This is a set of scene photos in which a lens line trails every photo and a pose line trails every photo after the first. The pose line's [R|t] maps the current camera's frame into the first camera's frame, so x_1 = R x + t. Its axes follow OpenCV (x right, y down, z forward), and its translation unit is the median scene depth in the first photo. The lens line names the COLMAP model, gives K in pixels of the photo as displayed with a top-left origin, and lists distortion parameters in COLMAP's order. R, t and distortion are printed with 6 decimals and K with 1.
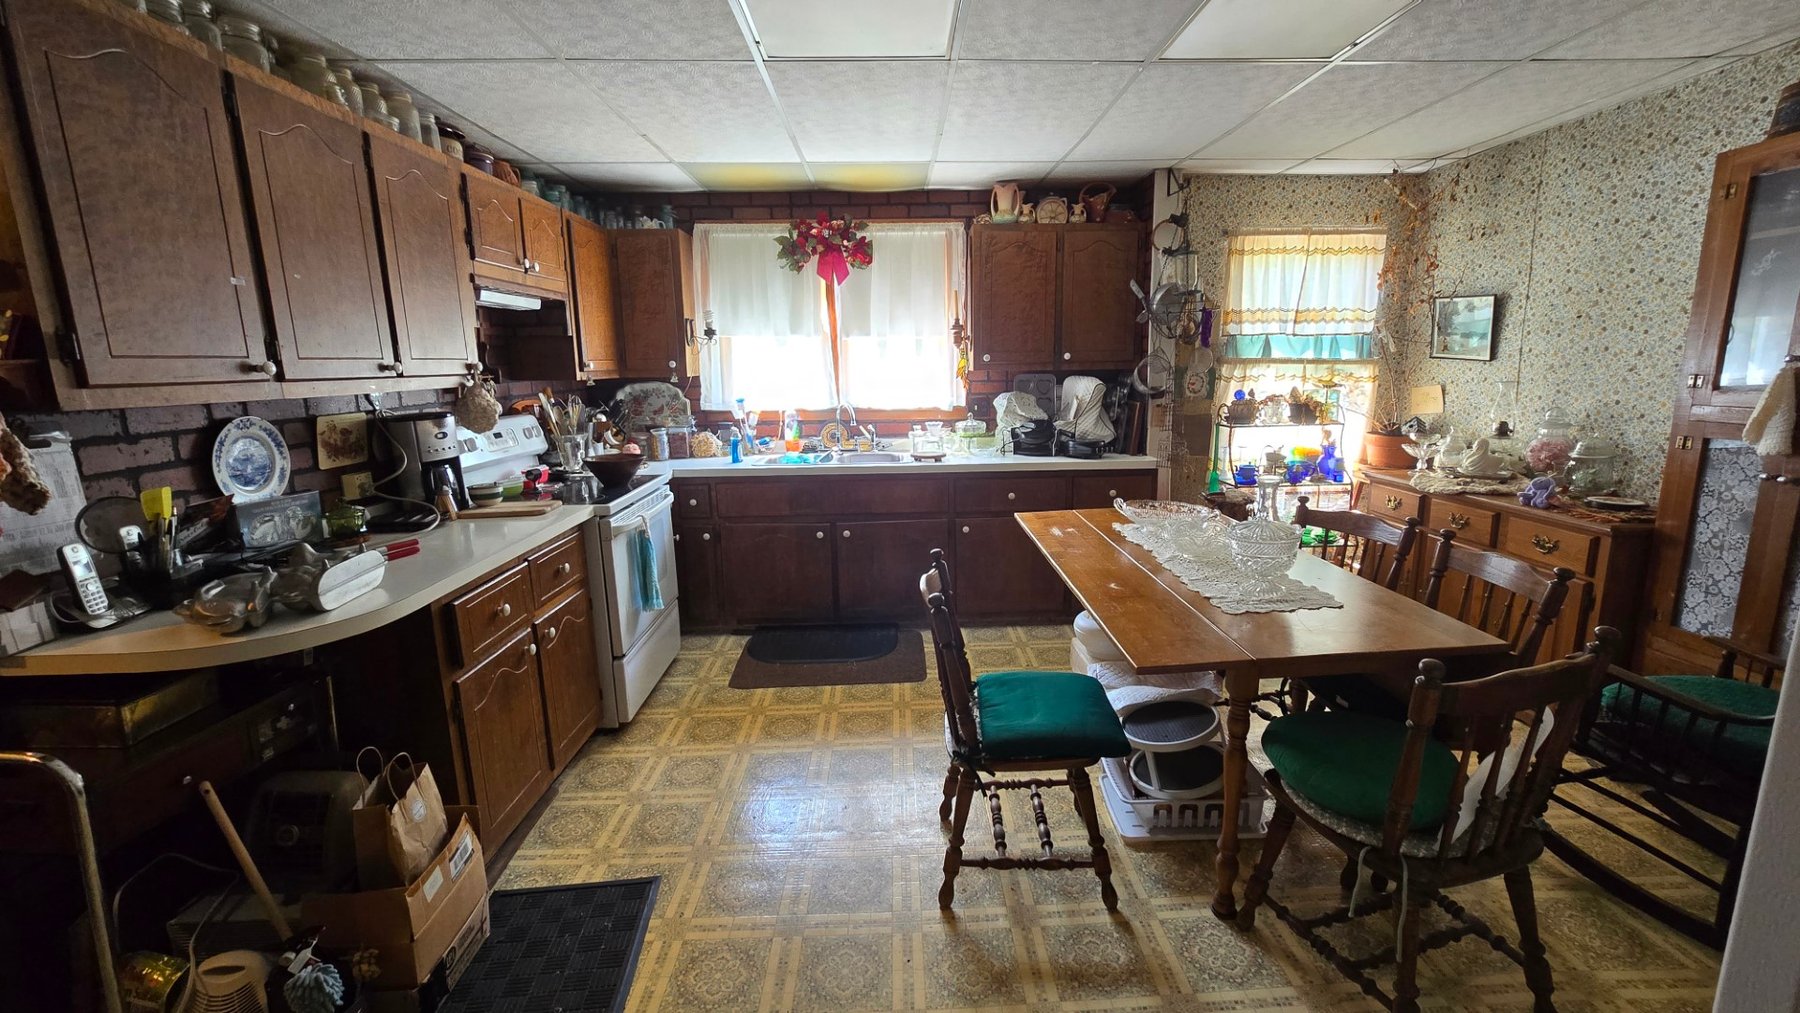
lens RADIAL K [[739.0, 0, 904.6], [0, 739.0, 500.5], [0, 0, 1]] dist [-0.000540, 0.000396]
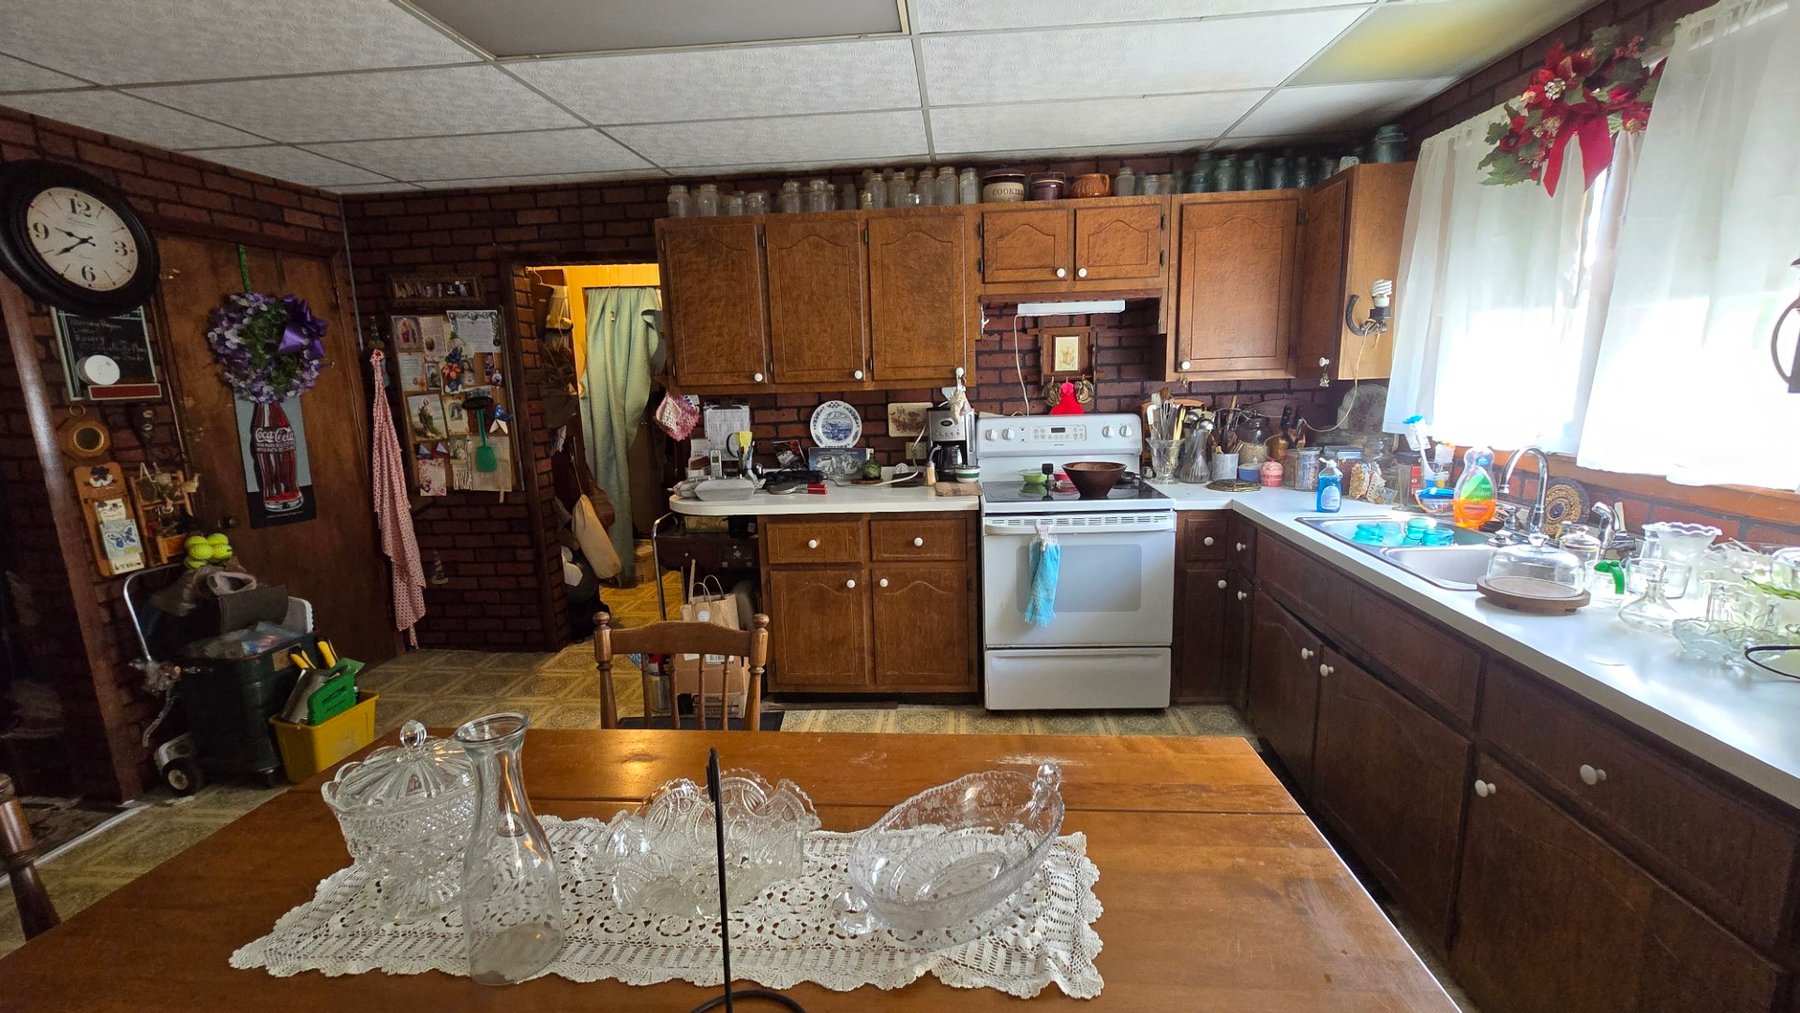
lens RADIAL K [[739.0, 0, 903.8], [0, 739.0, 505.1], [0, 0, 1]] dist [-0.000540, 0.000396]
pose [[-0.090197, 0.205975, -0.974392, 0.753821], [-0.153555, 0.963804, 0.217951, -0.240093], [0.984015, 0.169281, -0.055304, 1.097337]]
